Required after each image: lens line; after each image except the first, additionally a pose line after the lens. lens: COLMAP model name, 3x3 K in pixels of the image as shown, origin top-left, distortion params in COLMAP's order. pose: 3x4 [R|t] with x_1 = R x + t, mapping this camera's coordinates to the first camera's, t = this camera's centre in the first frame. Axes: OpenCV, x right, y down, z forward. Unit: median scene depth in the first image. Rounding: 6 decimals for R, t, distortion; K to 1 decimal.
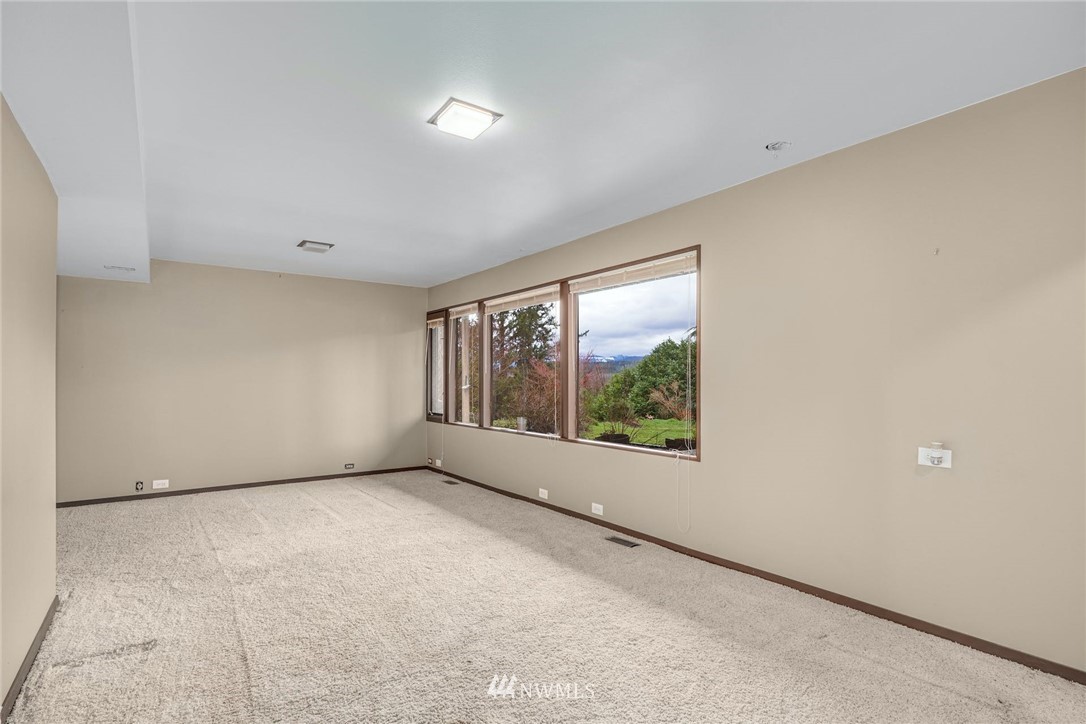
lens RADIAL K [[519.1, 0, 538.1], [0, 519.1, 371.9], [0, 0, 1]] dist [-0.000962, -0.000133]
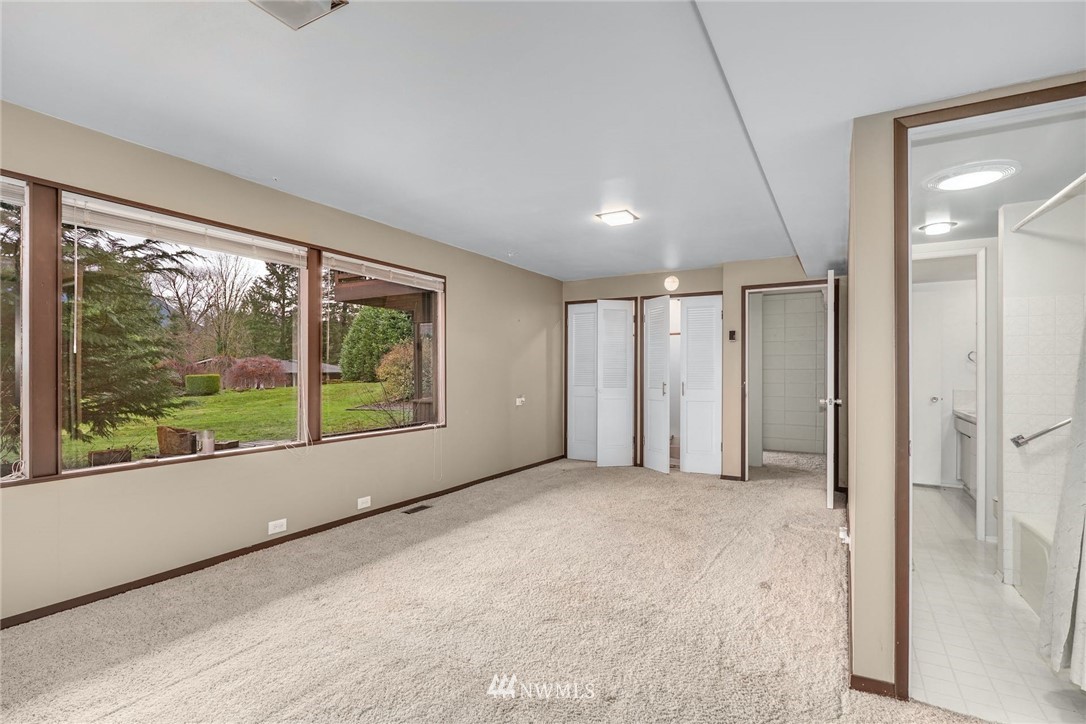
lens RADIAL K [[519.1, 0, 536.3], [0, 519.1, 368.7], [0, 0, 1]] dist [-0.000962, -0.000133]
pose [[-0.378654, -0.004078, 0.925529, -0.945369], [-0.024972, 0.999671, -0.005812, 0.010351], [-0.925201, -0.025313, -0.378632, 1.115045]]
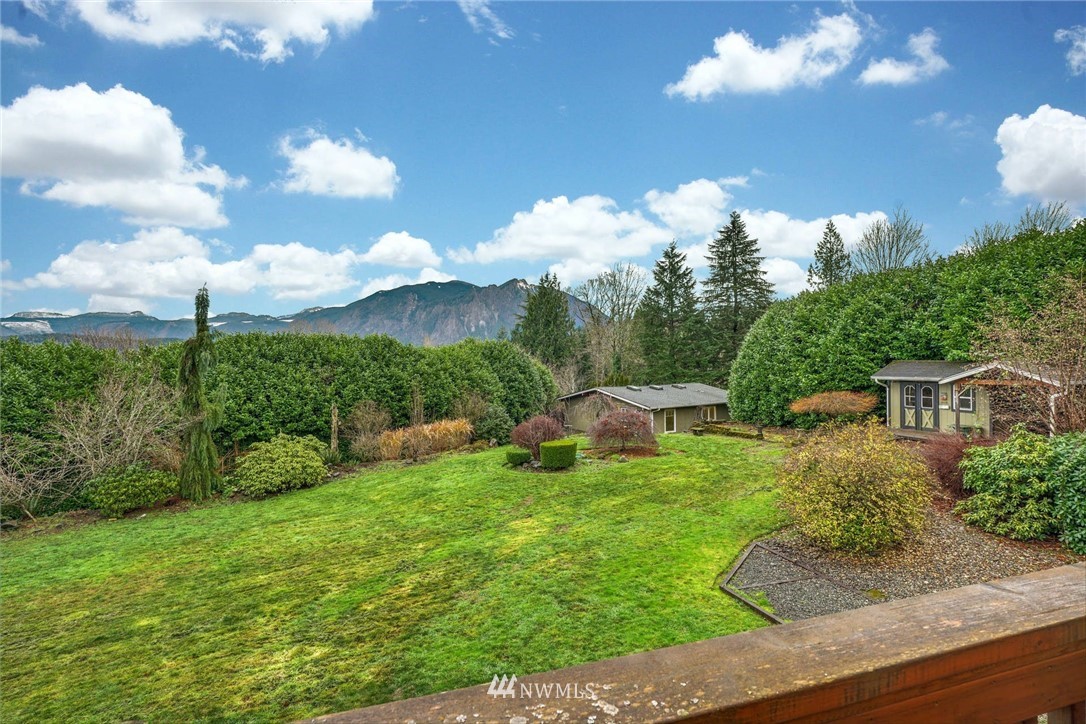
lens RADIAL K [[519.1, 0, 538.2], [0, 519.1, 354.4], [0, 0, 1]] dist [-0.000962, -0.000133]
pose [[0.335625, 0.001923, 0.941994, -0.827043], [-0.005420, 0.999985, -0.000110, -0.026187], [-0.941980, -0.005069, 0.335630, 1.103243]]
